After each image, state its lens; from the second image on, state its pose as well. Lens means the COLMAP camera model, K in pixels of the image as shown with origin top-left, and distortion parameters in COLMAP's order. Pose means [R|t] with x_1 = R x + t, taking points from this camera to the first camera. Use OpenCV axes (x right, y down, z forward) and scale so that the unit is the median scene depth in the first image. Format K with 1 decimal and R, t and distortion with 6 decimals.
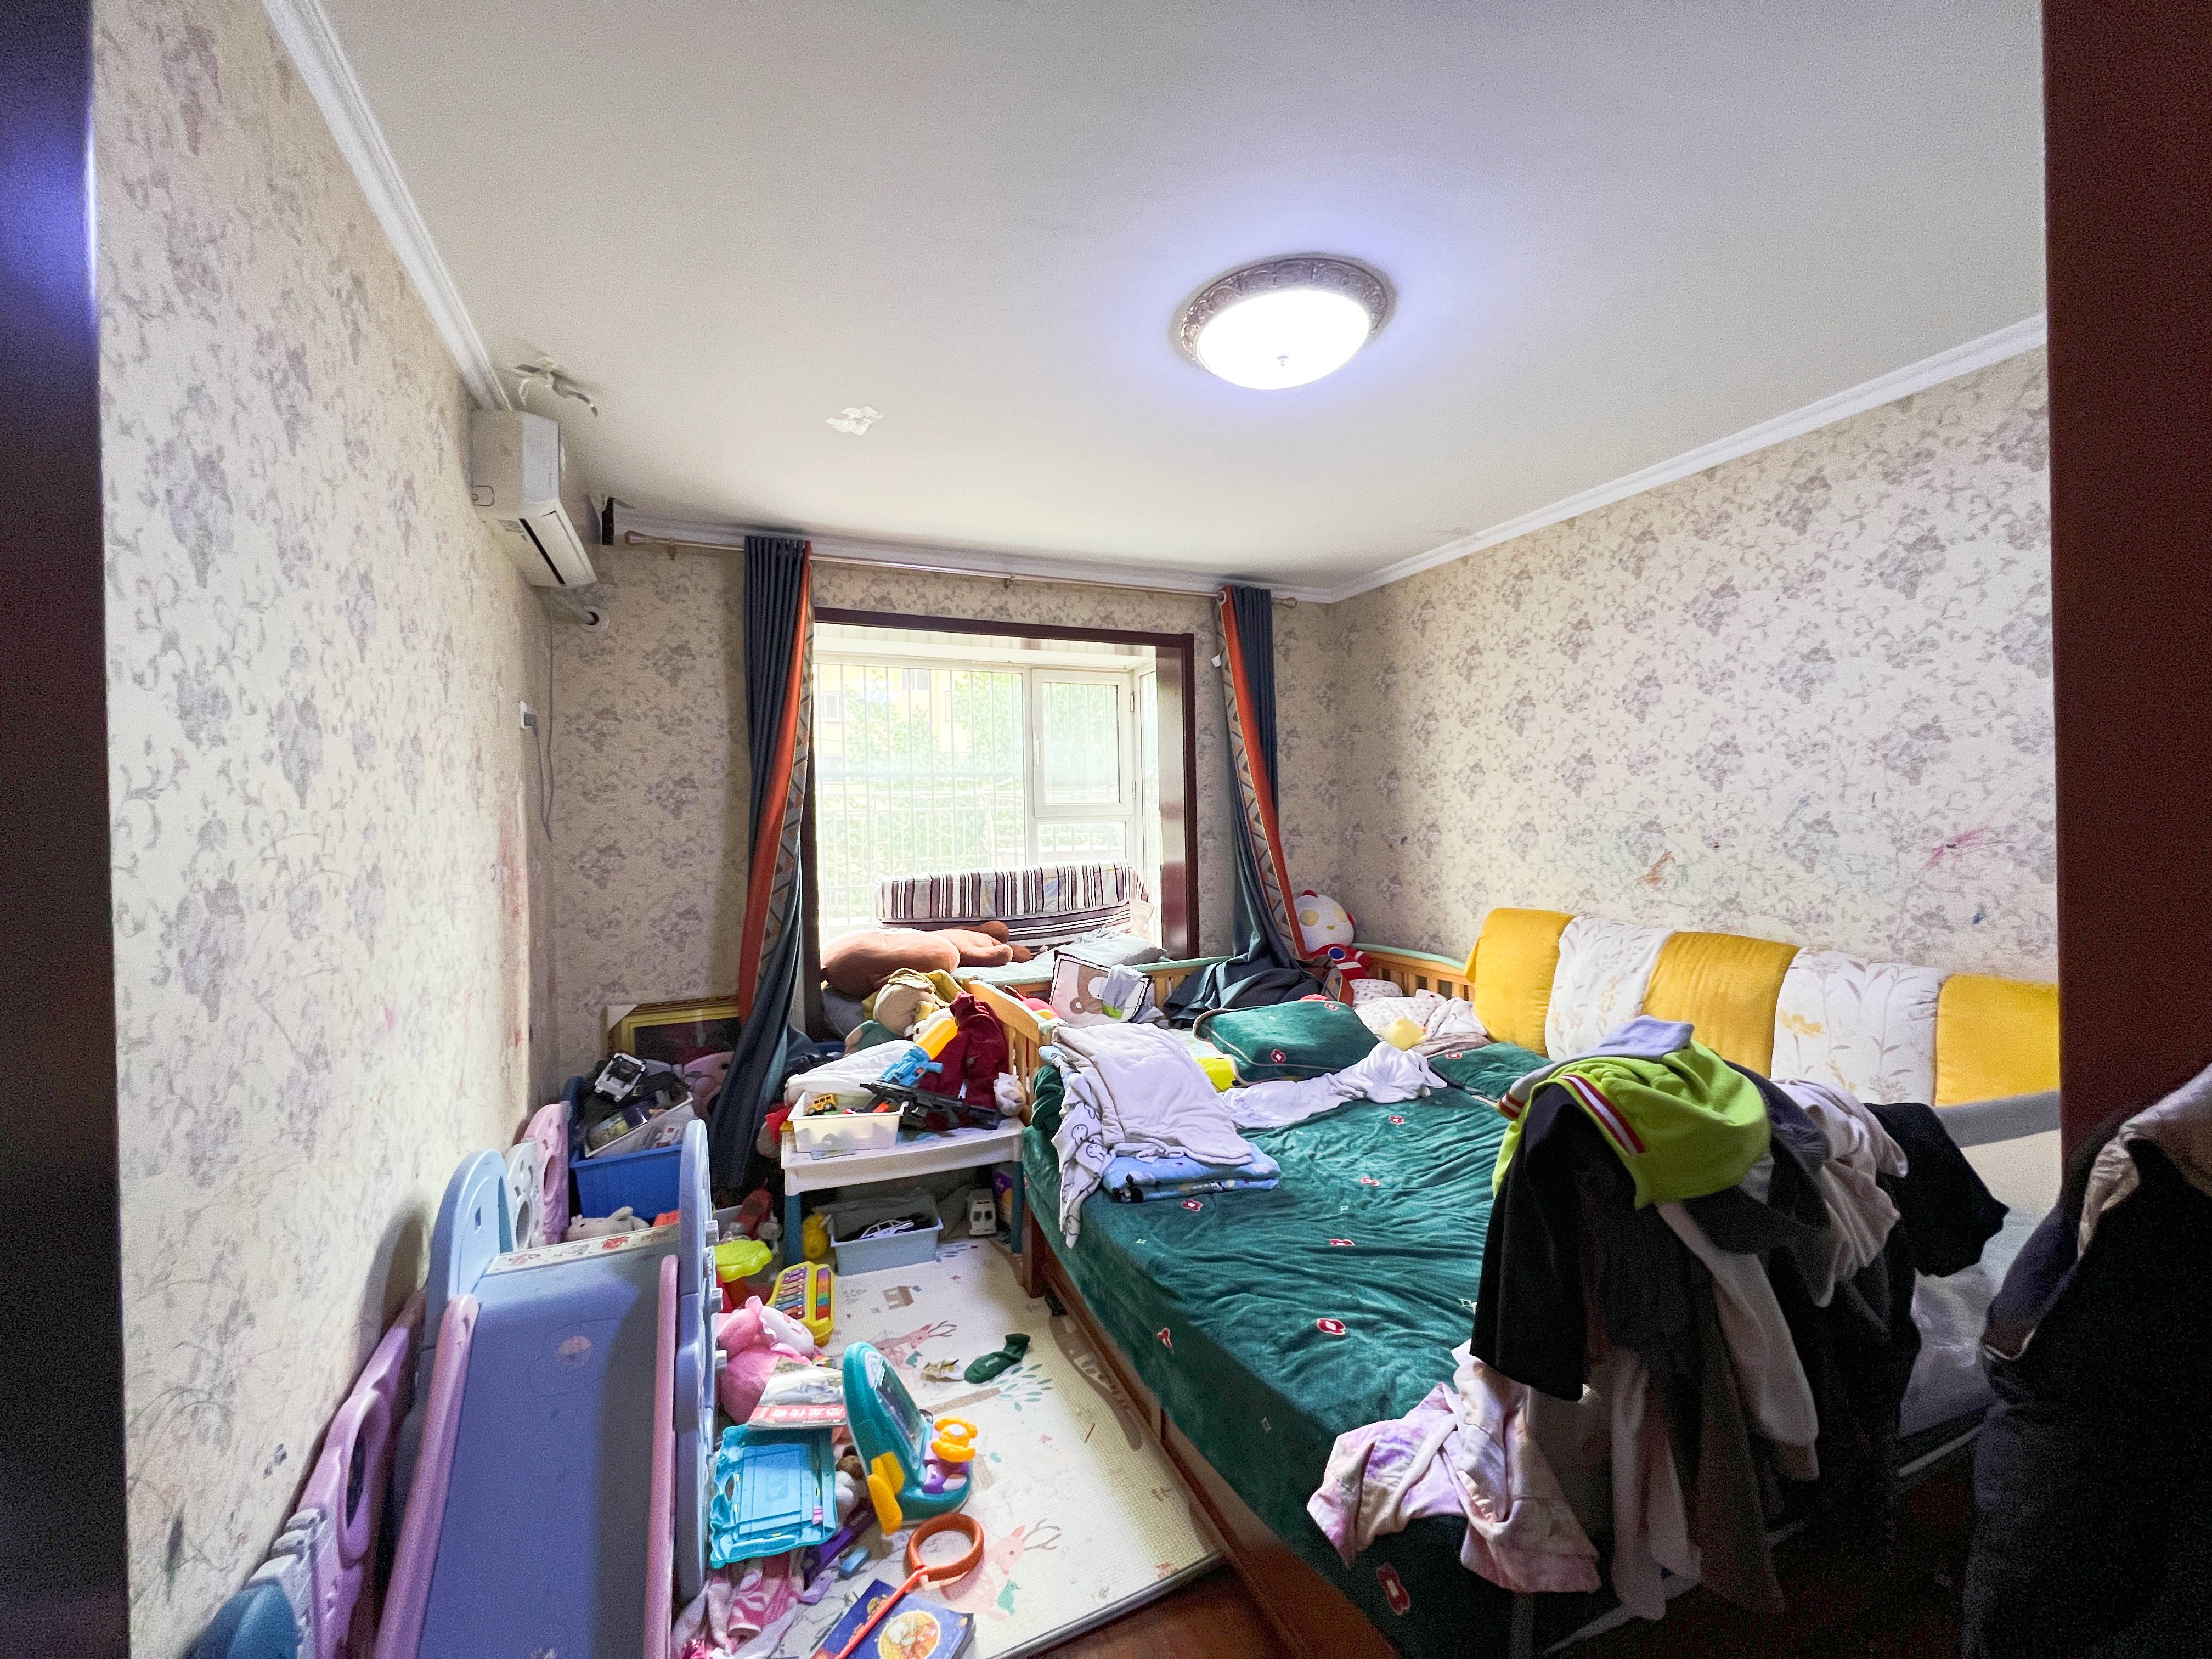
lens RADIAL K [[887.1, 0, 1109.4], [0, 887.1, 826.2], [0, 0, 1]] dist [-0.003417, 0.000469]
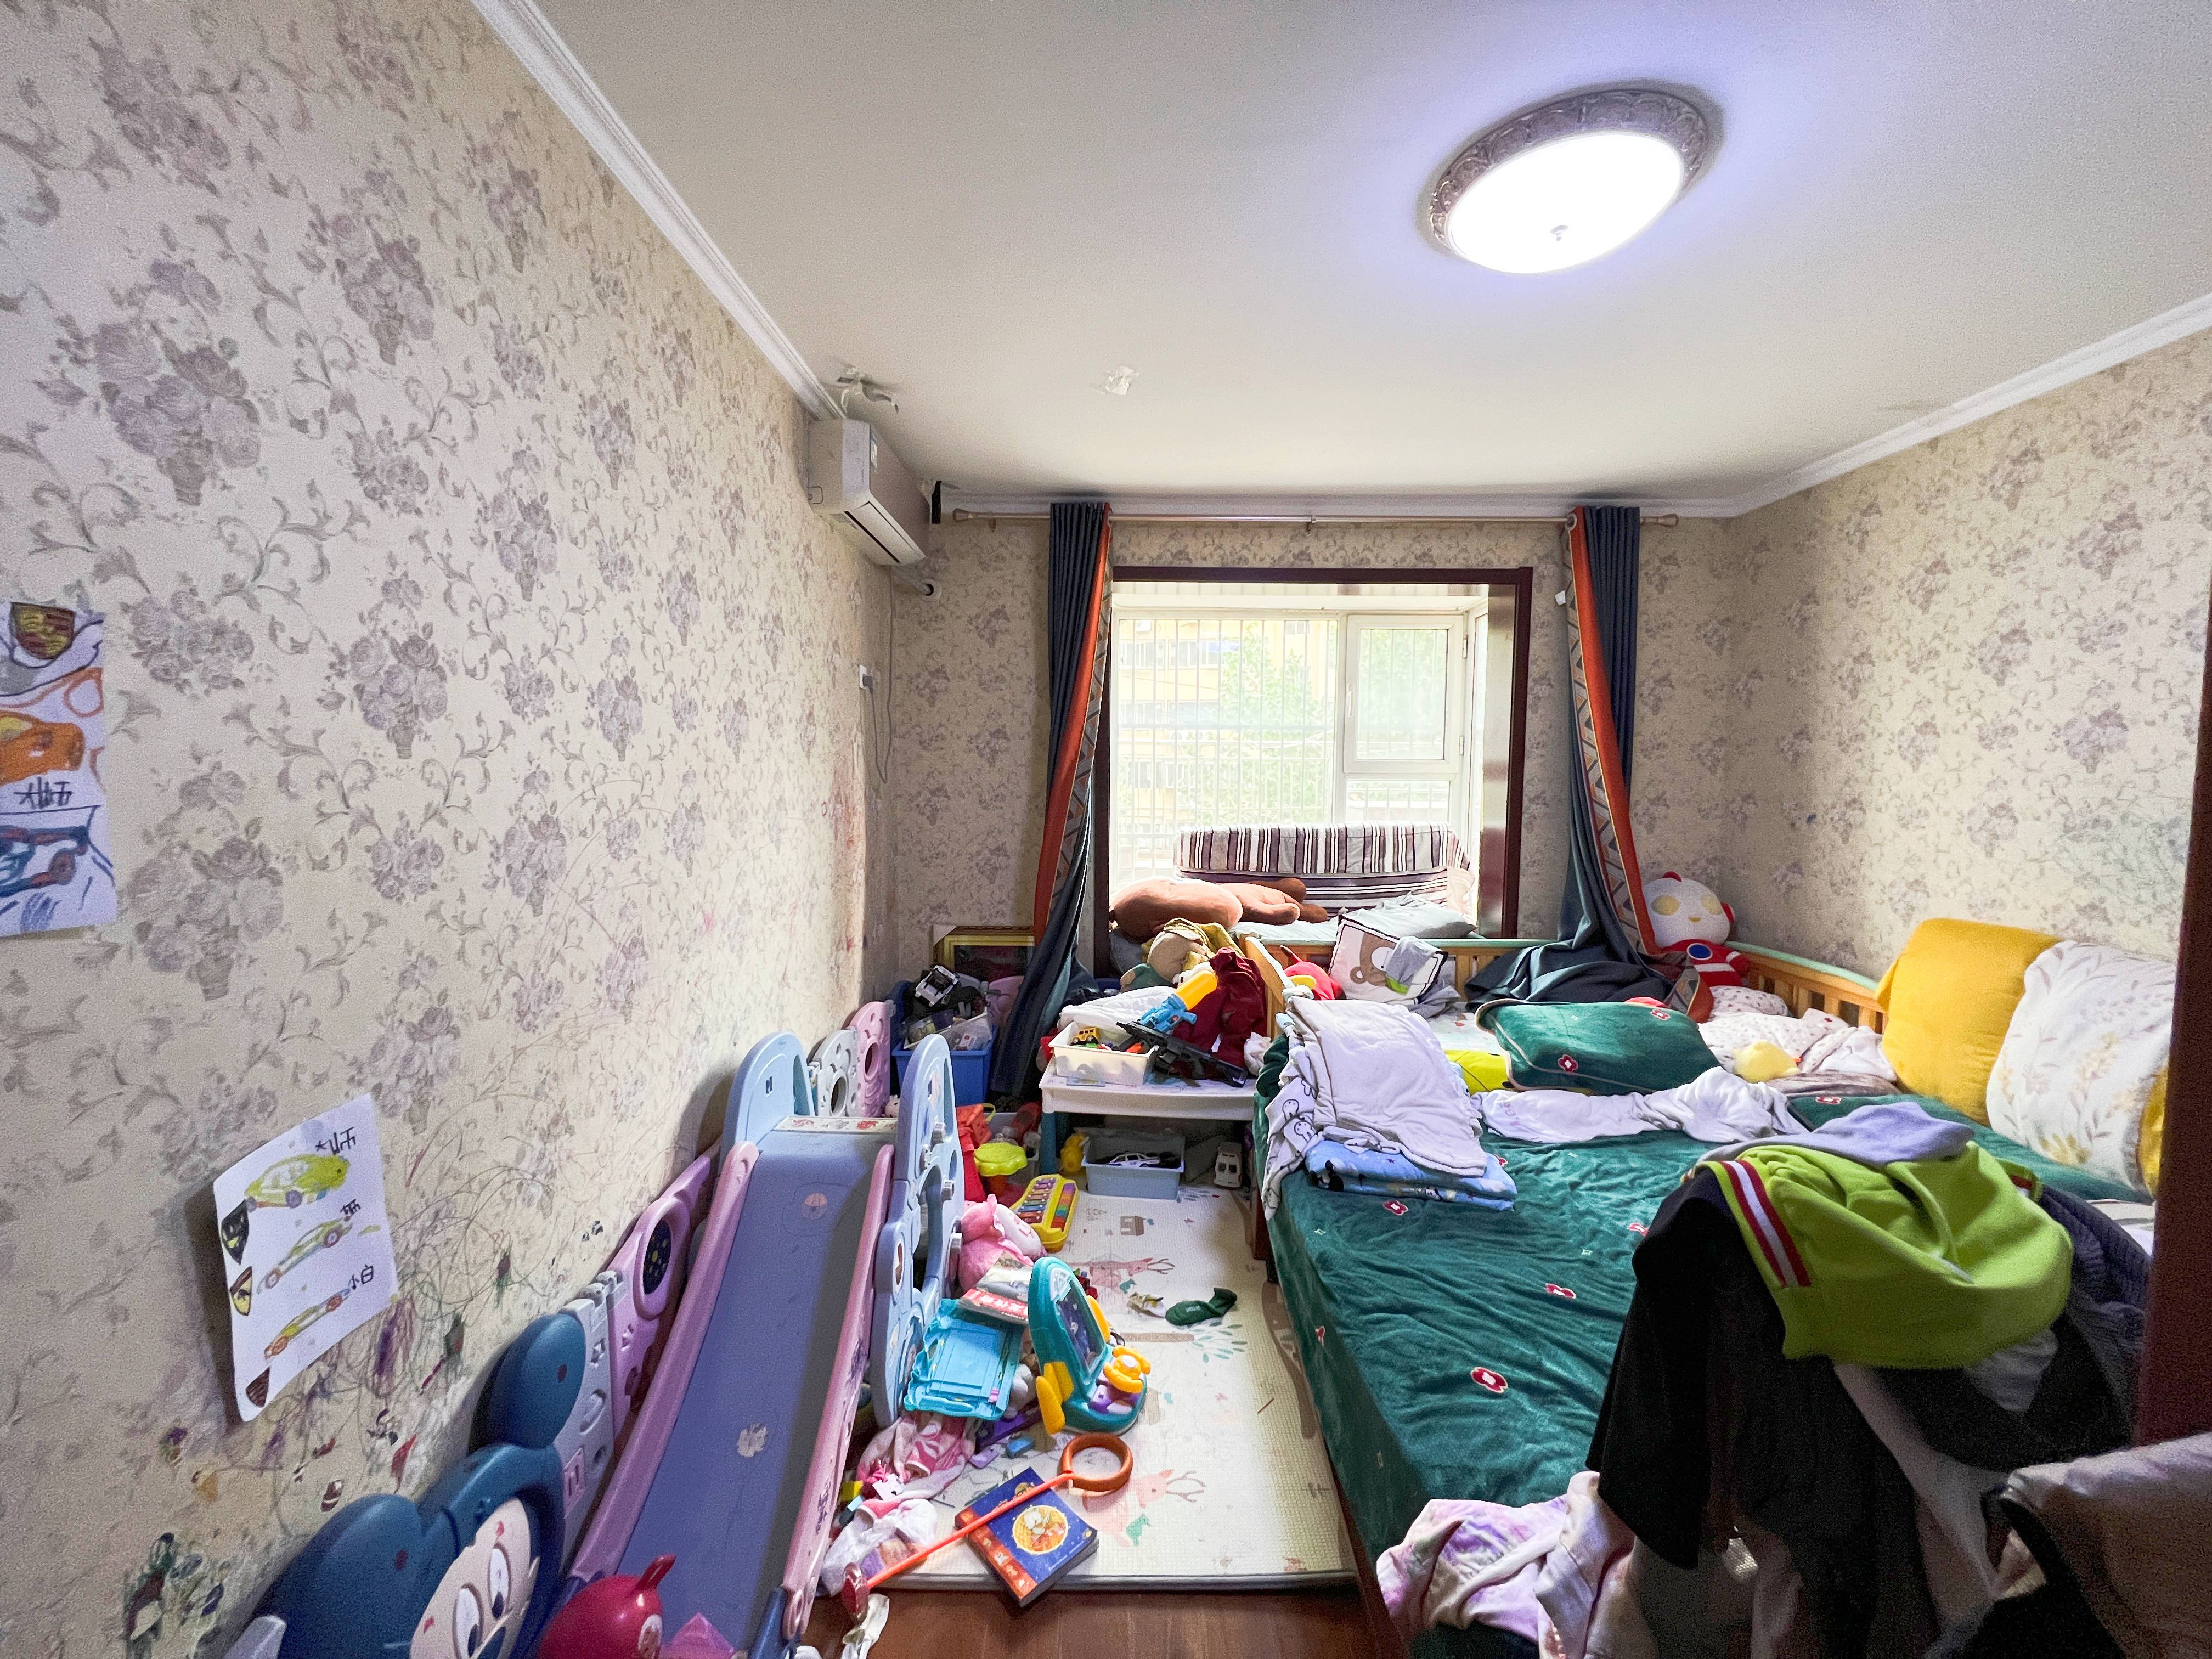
lens RADIAL K [[887.1, 0, 1101.8], [0, 887.1, 826.8], [0, 0, 1]] dist [-0.003417, 0.000469]
pose [[0.907398, 0.057828, -0.416274, 0.166751], [-0.031998, 0.997119, 0.068768, -0.020070], [0.419052, -0.049080, 0.906635, 0.051588]]
